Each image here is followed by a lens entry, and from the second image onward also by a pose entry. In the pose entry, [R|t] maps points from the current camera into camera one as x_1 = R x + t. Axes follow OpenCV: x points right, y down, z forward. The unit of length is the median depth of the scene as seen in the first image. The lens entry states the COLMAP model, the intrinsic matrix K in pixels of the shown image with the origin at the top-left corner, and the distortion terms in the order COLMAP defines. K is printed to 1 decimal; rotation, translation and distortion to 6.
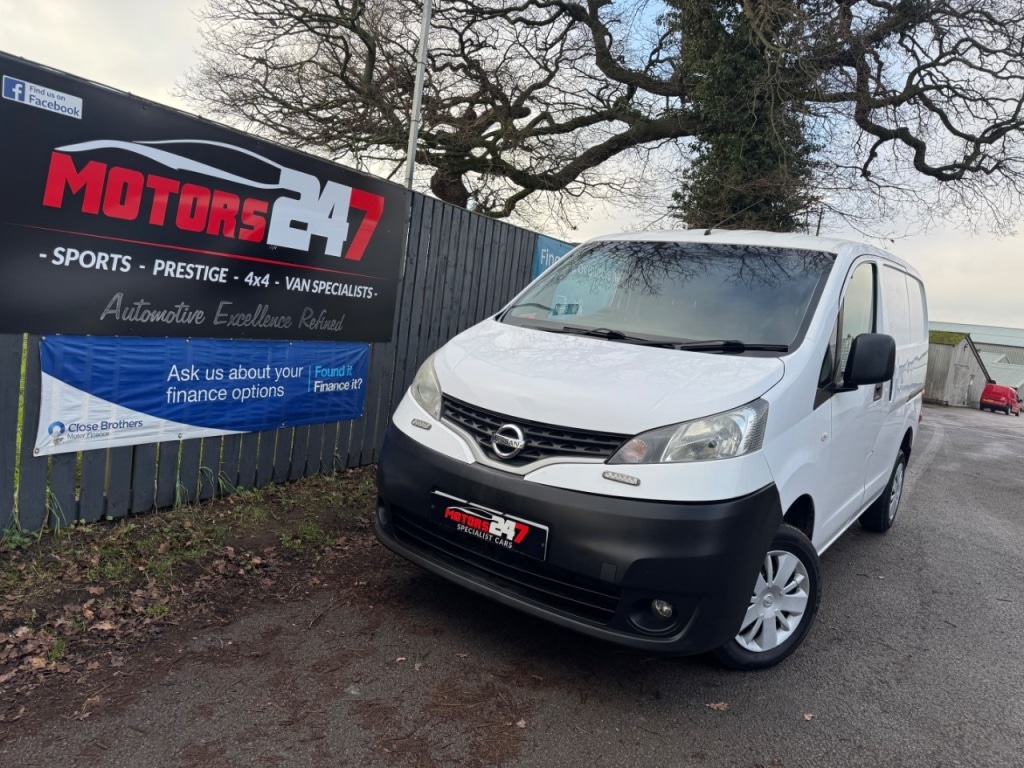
lens RADIAL K [[717.0, 0, 510.9], [0, 717.0, 384.6], [0, 0, 1]] dist [0.045709, -0.048716]
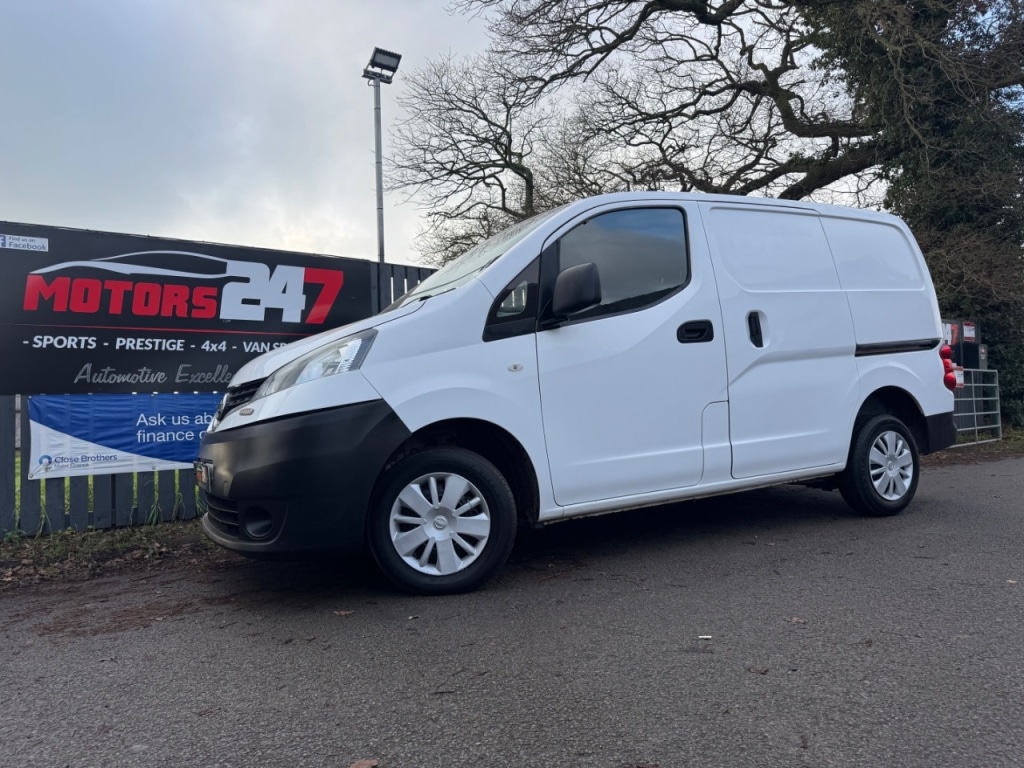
lens RADIAL K [[717.0, 0, 514.0], [0, 717.0, 381.2], [0, 0, 1]] dist [0.045709, -0.048716]
pose [[0.897669, -0.173513, -0.405072, 0.726804], [0.101031, 0.975769, -0.194079, 0.249761], [0.428932, 0.133294, 0.893449, 0.082728]]
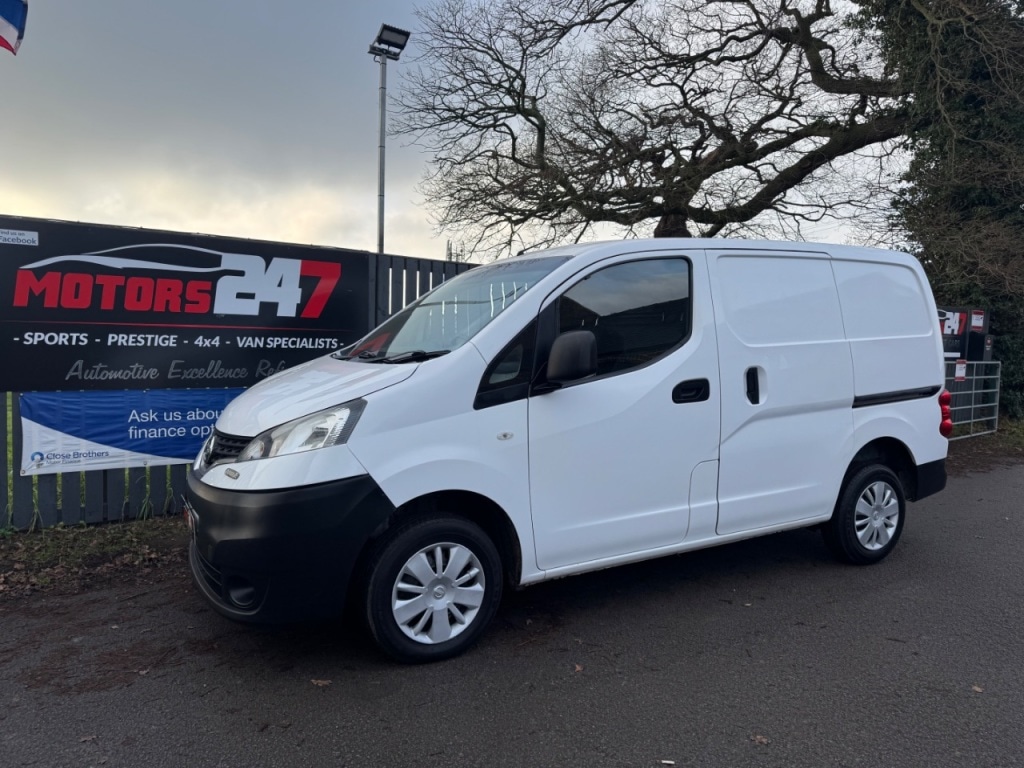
lens RADIAL K [[717.0, 0, 510.0], [0, 717.0, 383.2], [0, 0, 1]] dist [0.045709, -0.048716]
pose [[0.902417, -0.078384, -0.423674, 0.755165], [0.043145, 0.994810, -0.092151, 0.079065], [0.428698, 0.064879, 0.901115, 0.080740]]
